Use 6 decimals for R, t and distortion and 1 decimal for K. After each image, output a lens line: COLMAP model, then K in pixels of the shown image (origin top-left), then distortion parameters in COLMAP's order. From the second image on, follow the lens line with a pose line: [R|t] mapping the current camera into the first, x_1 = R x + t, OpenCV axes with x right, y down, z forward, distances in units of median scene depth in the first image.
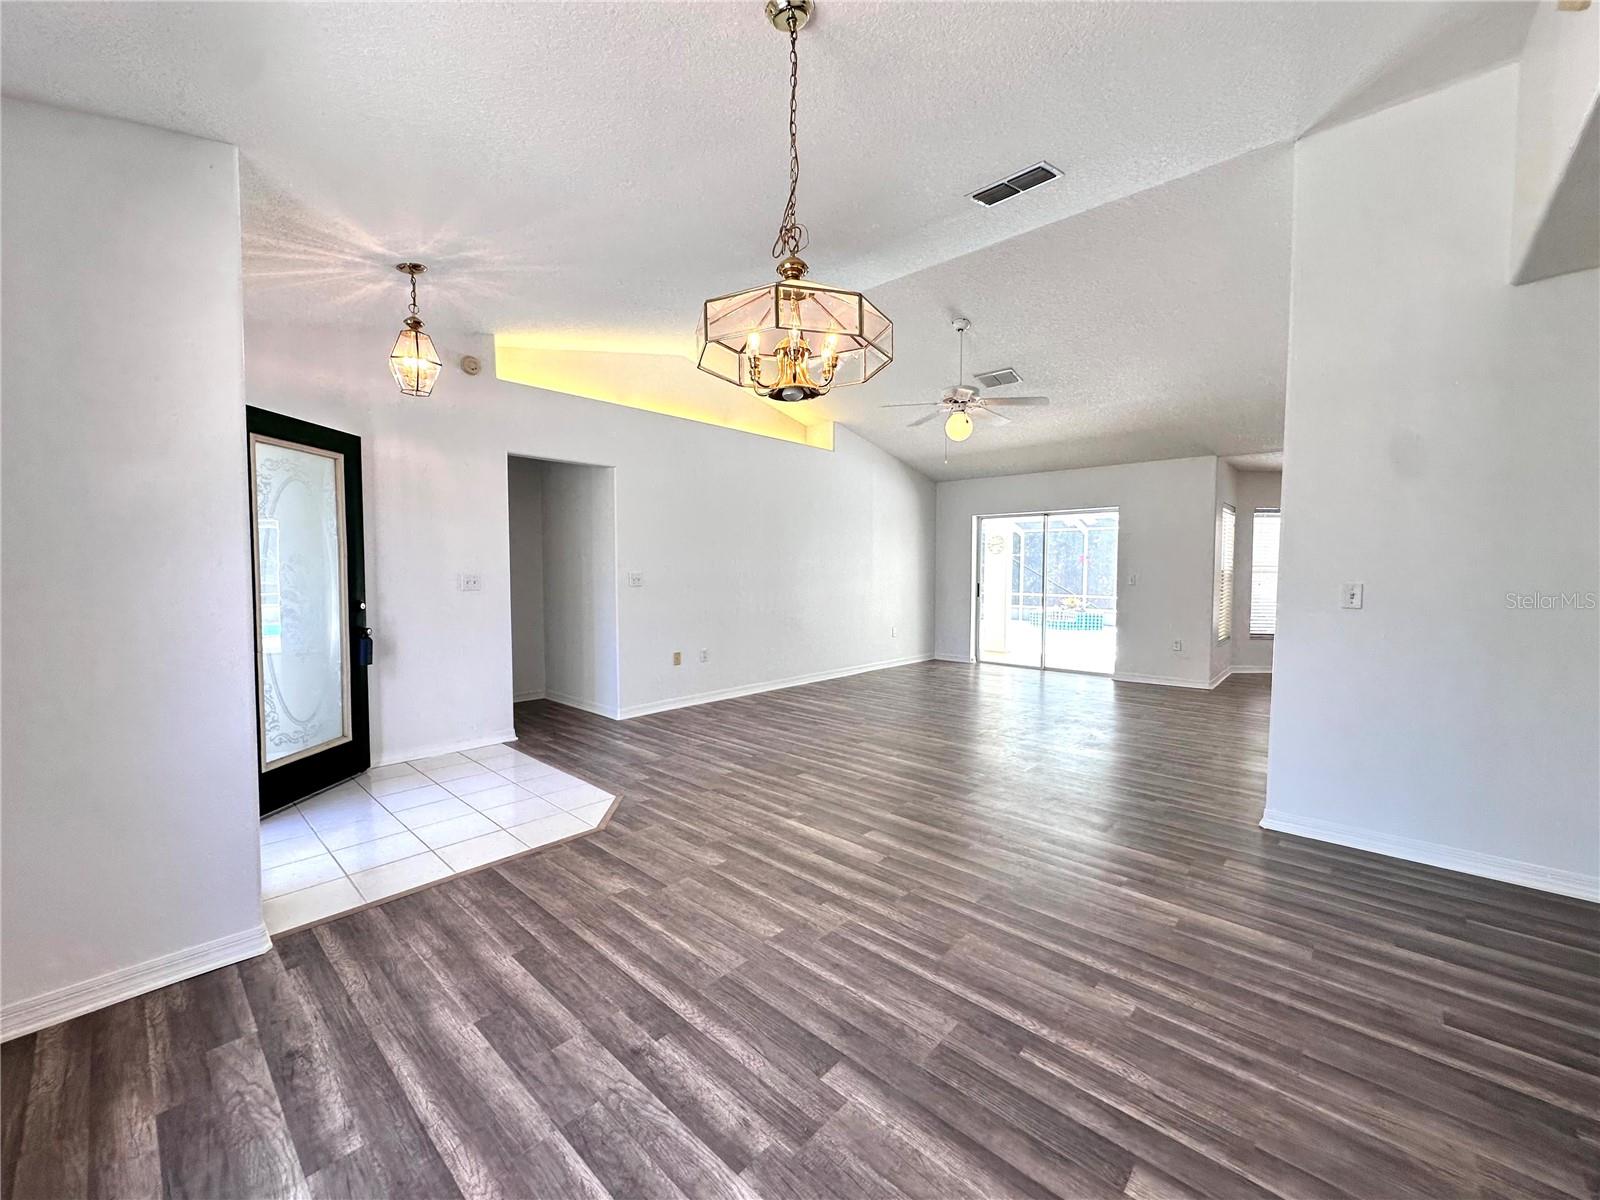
lens RADIAL K [[635.9, 0, 800.1], [0, 635.9, 597.2], [0, 0, 1]] dist [-0.000199, 0.000004]
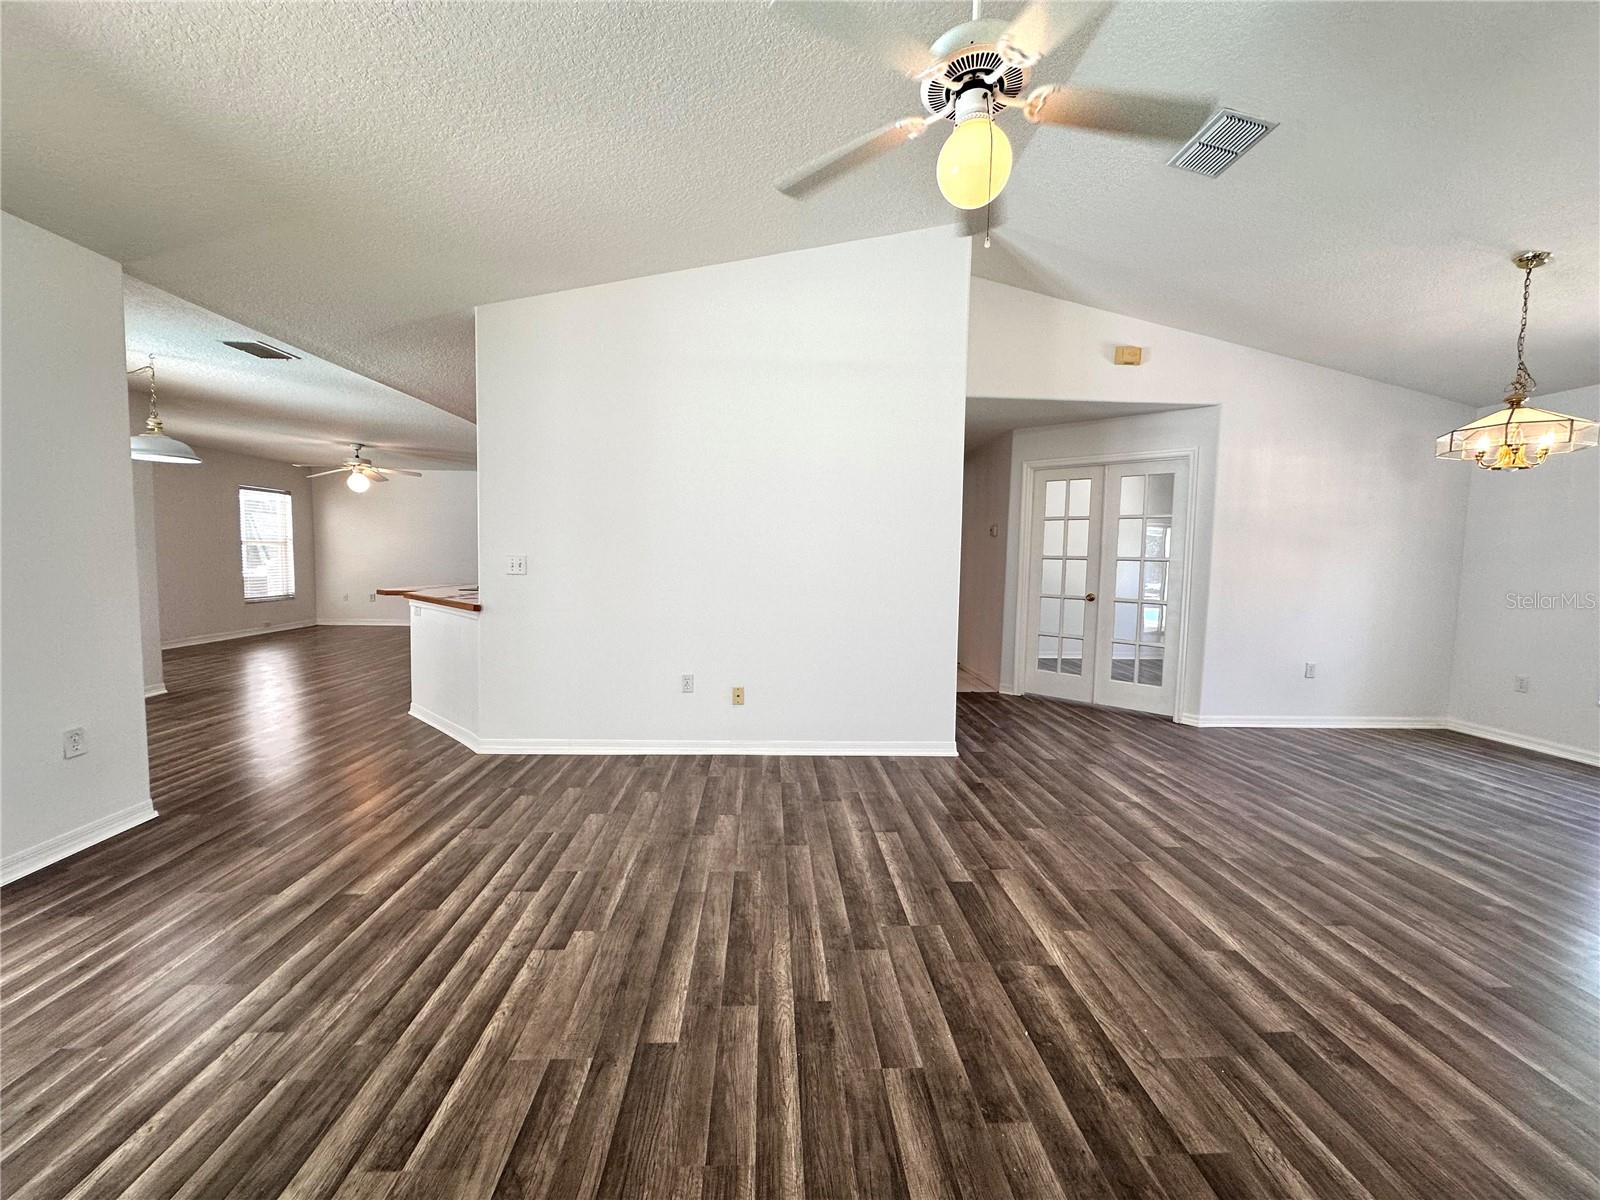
lens RADIAL K [[635.9, 0, 801.1], [0, 635.9, 596.1], [0, 0, 1]] dist [-0.000199, 0.000004]
pose [[-0.711224, -0.069851, 0.699486, 0.066145], [0.007153, 0.994280, 0.106562, -0.083380], [-0.702929, 0.080793, -0.706657, 1.822044]]
